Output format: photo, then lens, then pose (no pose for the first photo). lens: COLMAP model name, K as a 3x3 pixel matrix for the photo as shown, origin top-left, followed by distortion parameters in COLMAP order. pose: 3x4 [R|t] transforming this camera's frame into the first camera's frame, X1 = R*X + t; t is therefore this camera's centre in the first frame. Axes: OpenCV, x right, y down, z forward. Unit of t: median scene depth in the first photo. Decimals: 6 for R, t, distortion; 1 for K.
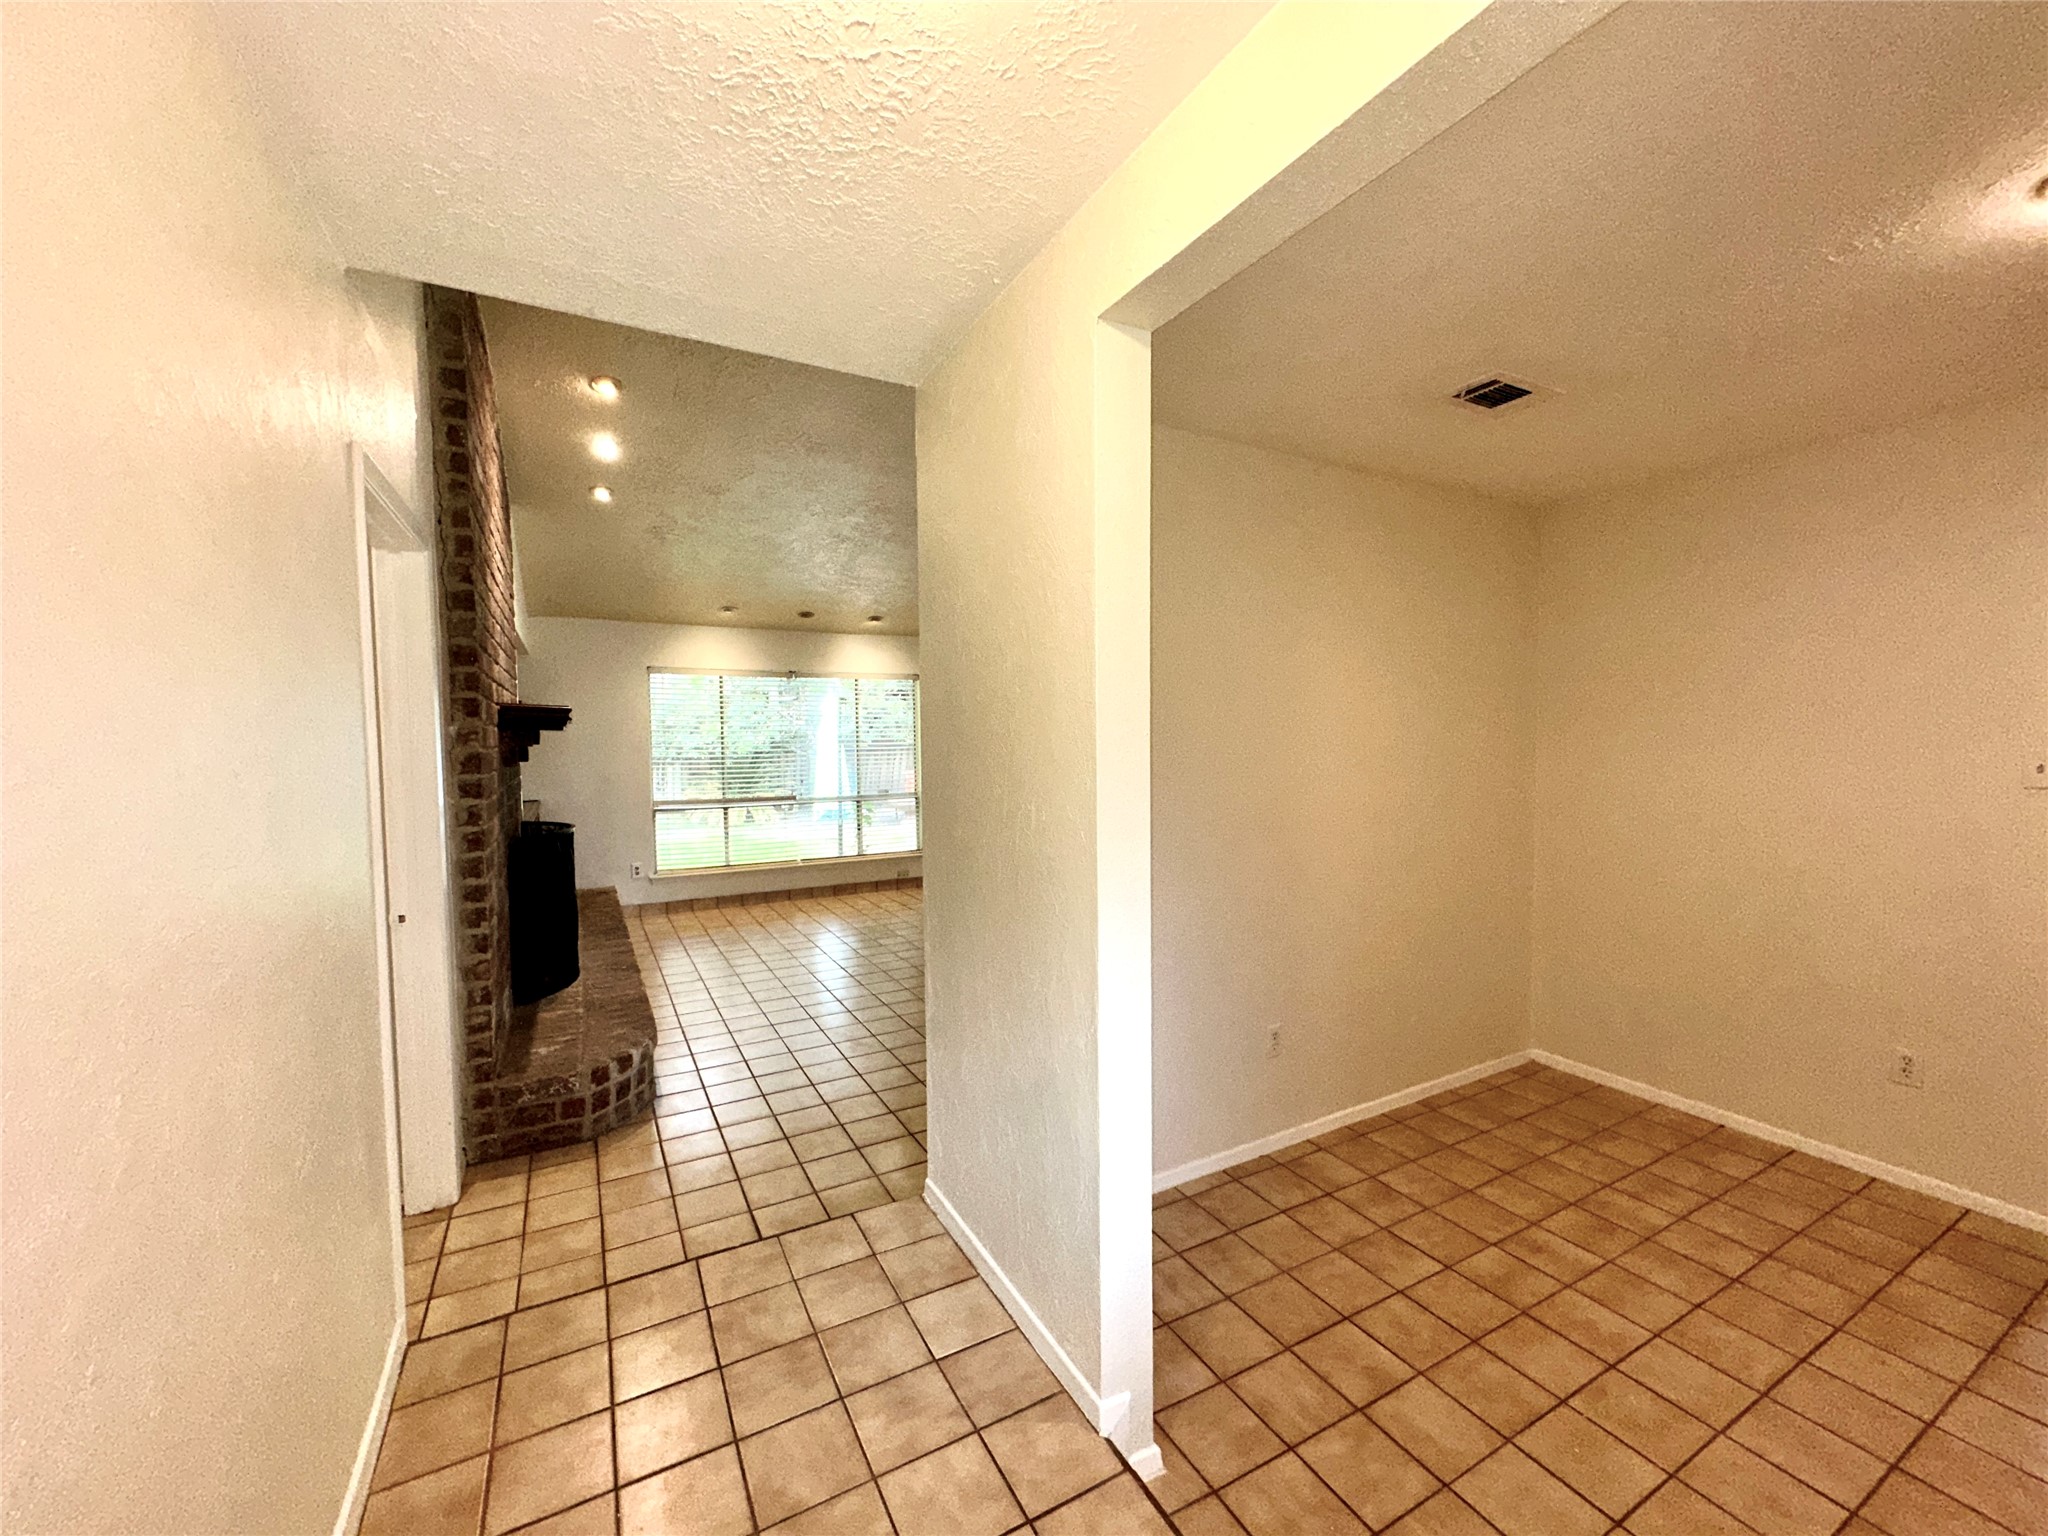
lens RADIAL K [[820.9, 0, 1017.5], [0, 820.9, 778.5], [0, 0, 1]] dist [-0.007134, 0.000971]
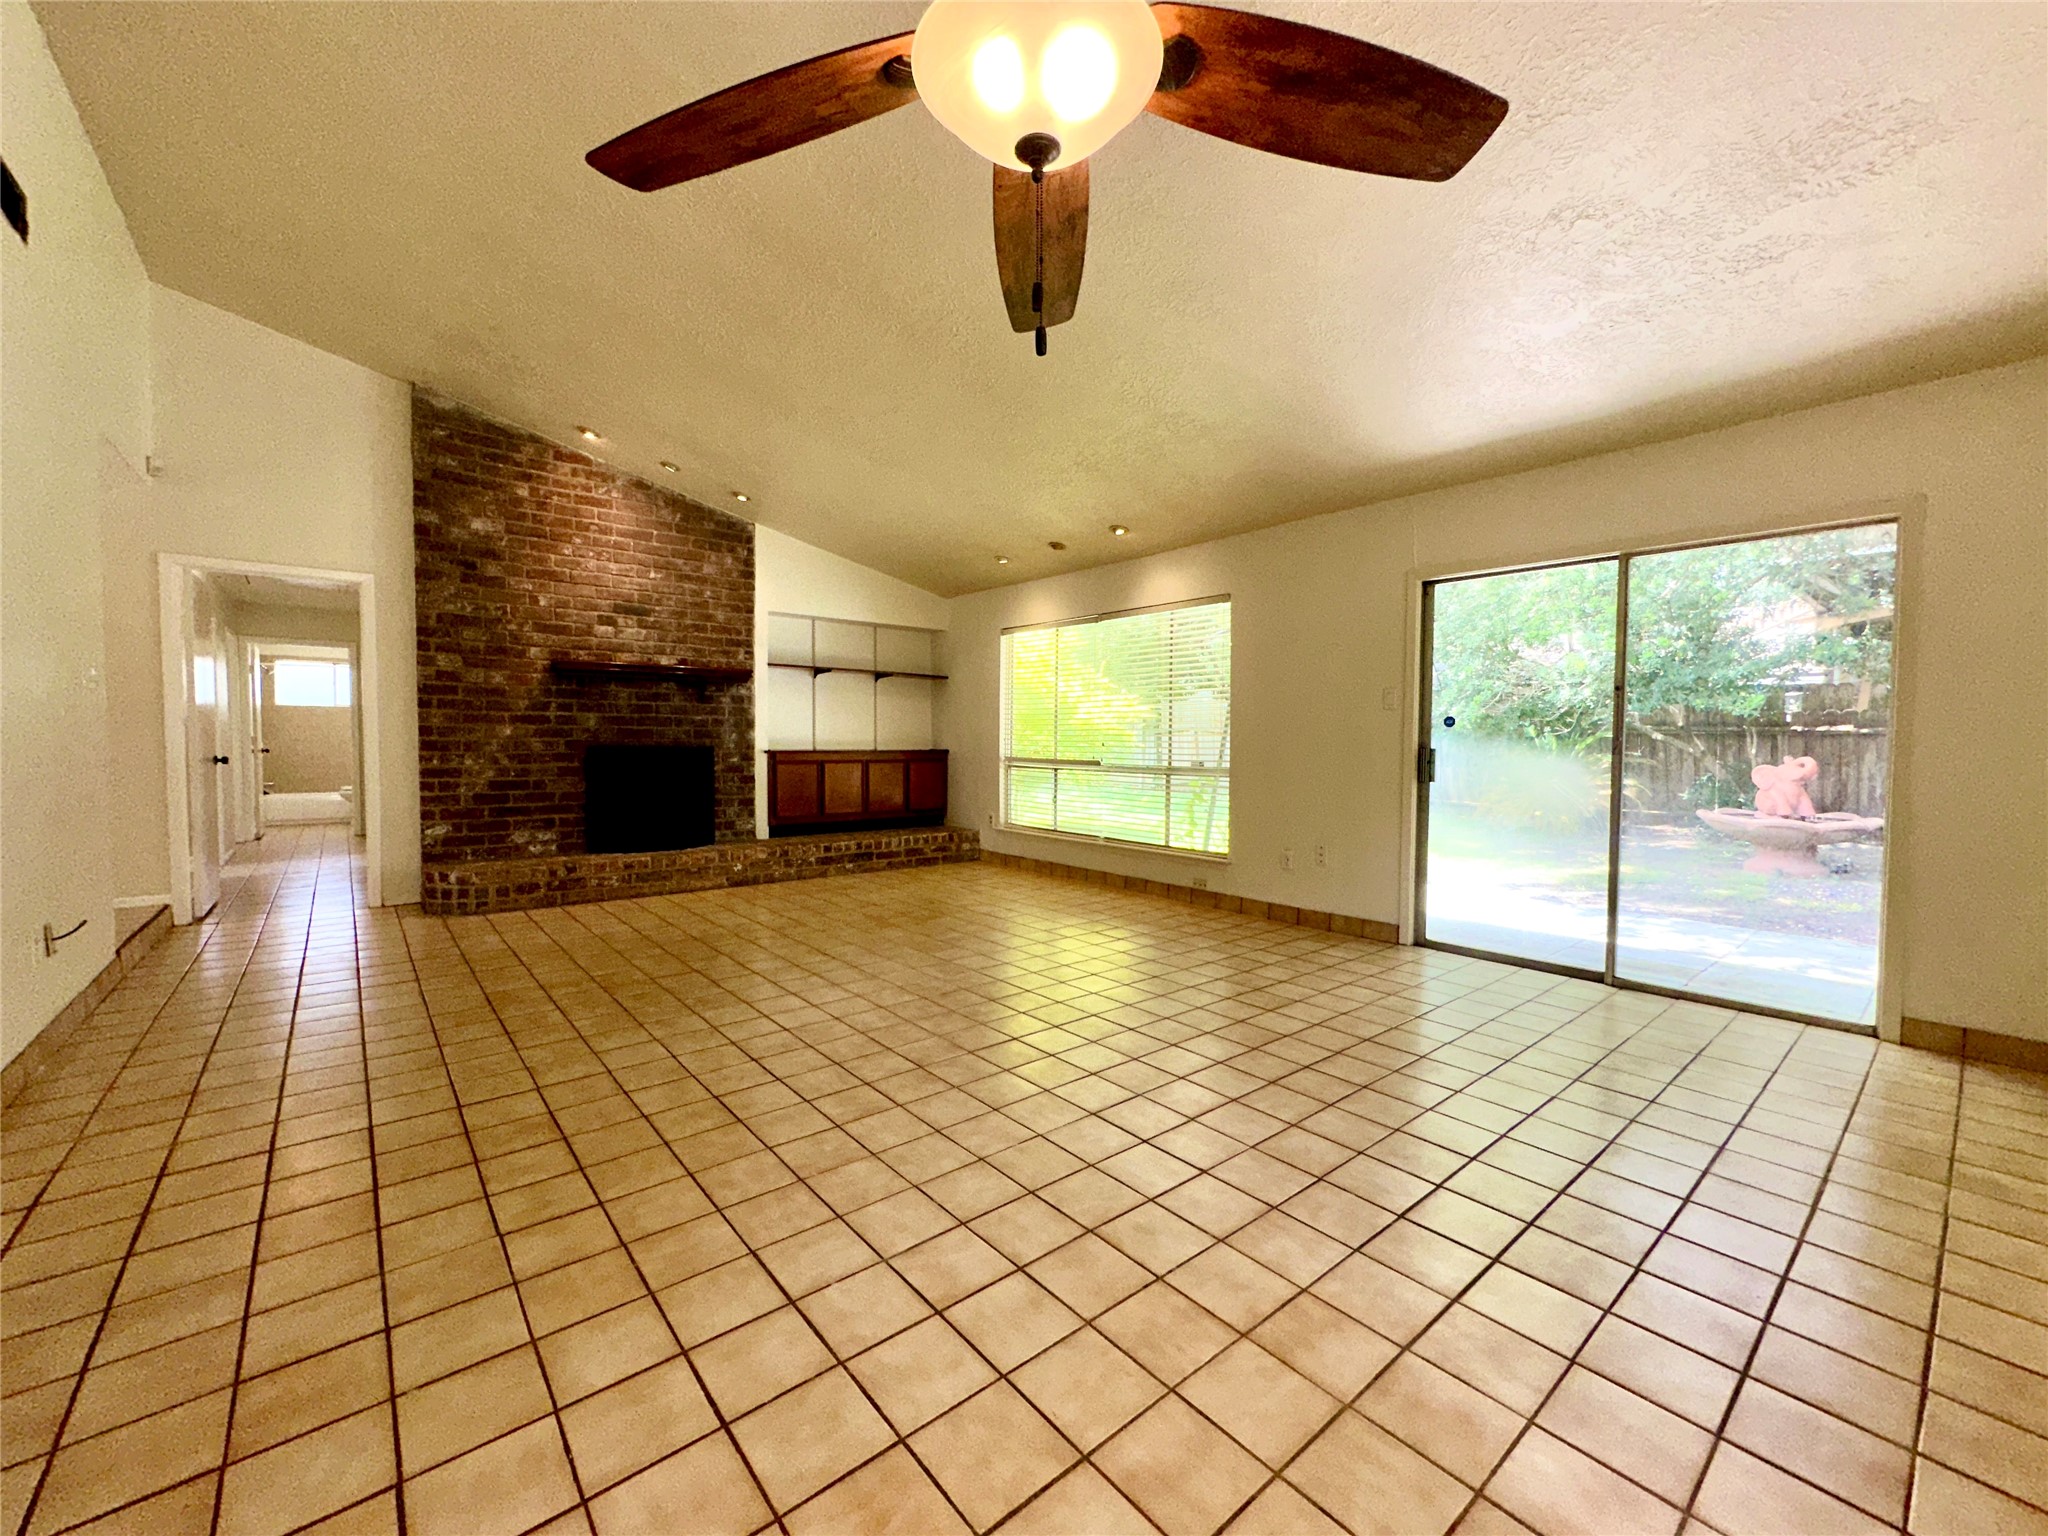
lens RADIAL K [[820.9, 0, 1027.4], [0, 820.9, 770.4], [0, 0, 1]] dist [-0.007134, 0.000971]
pose [[0.200080, 0.050380, -0.978483, 0.599409], [-0.059402, 0.997464, 0.039211, 0.002566], [0.977977, 0.050279, 0.202565, 0.831460]]
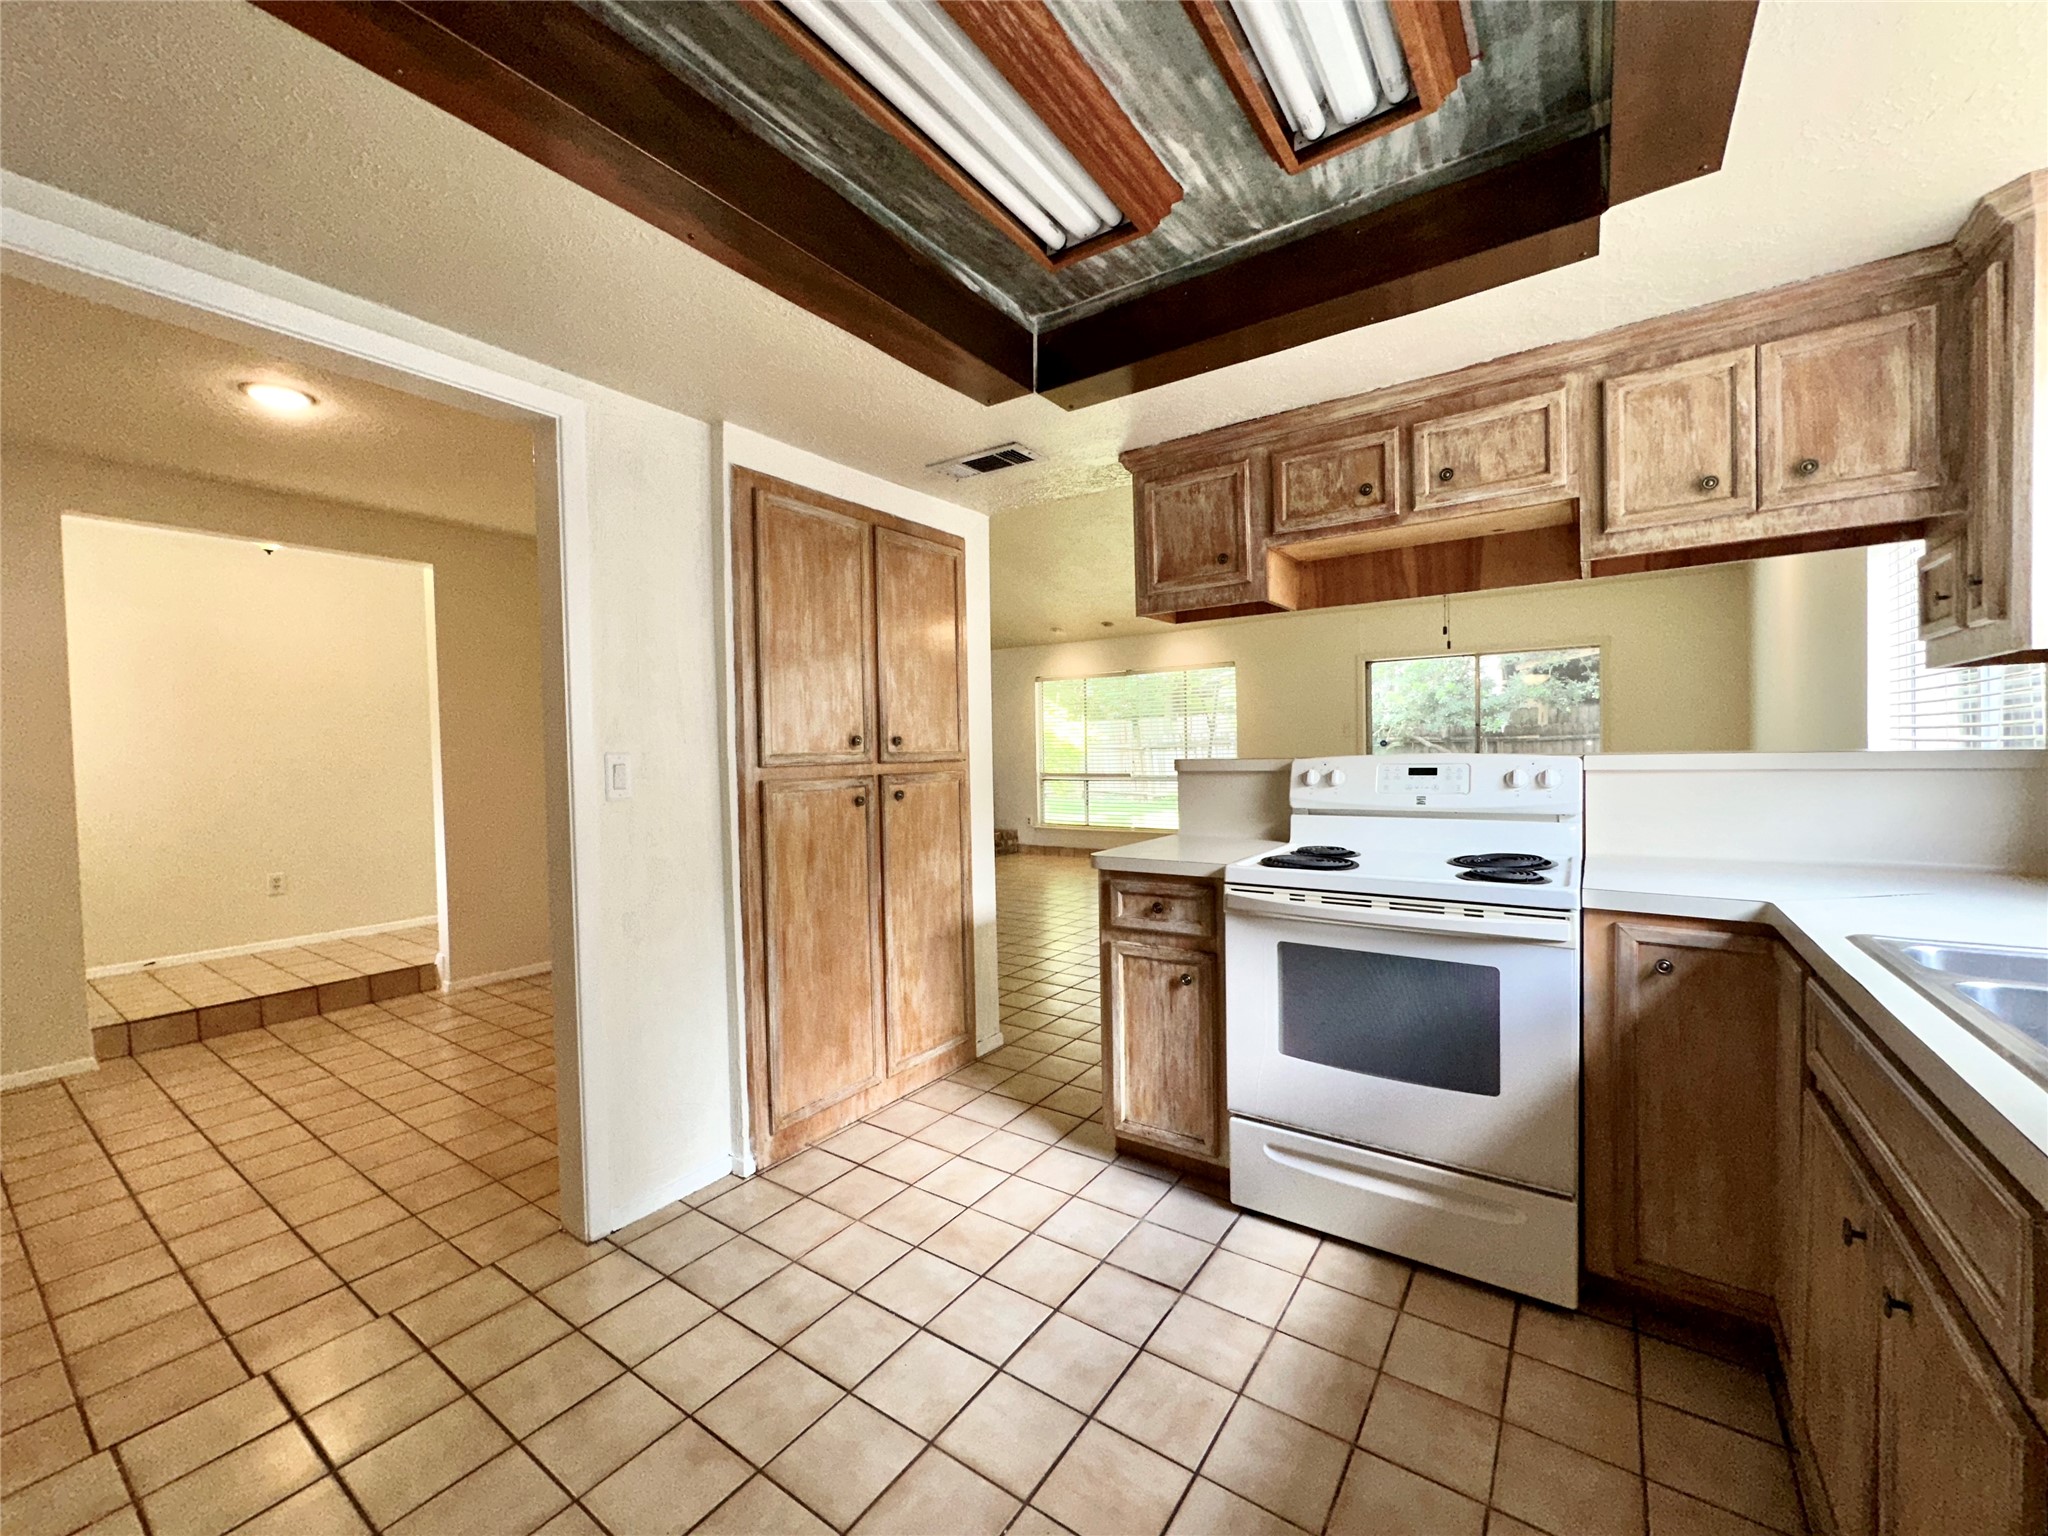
lens RADIAL K [[820.9, 0, 1022.5], [0, 820.9, 764.8], [0, 0, 1]] dist [-0.007134, 0.000971]
pose [[0.439034, 0.013717, -0.898366, 0.811514], [-0.035672, 0.999361, -0.002174, 0.018223], [0.897762, 0.033000, 0.439243, 0.365231]]
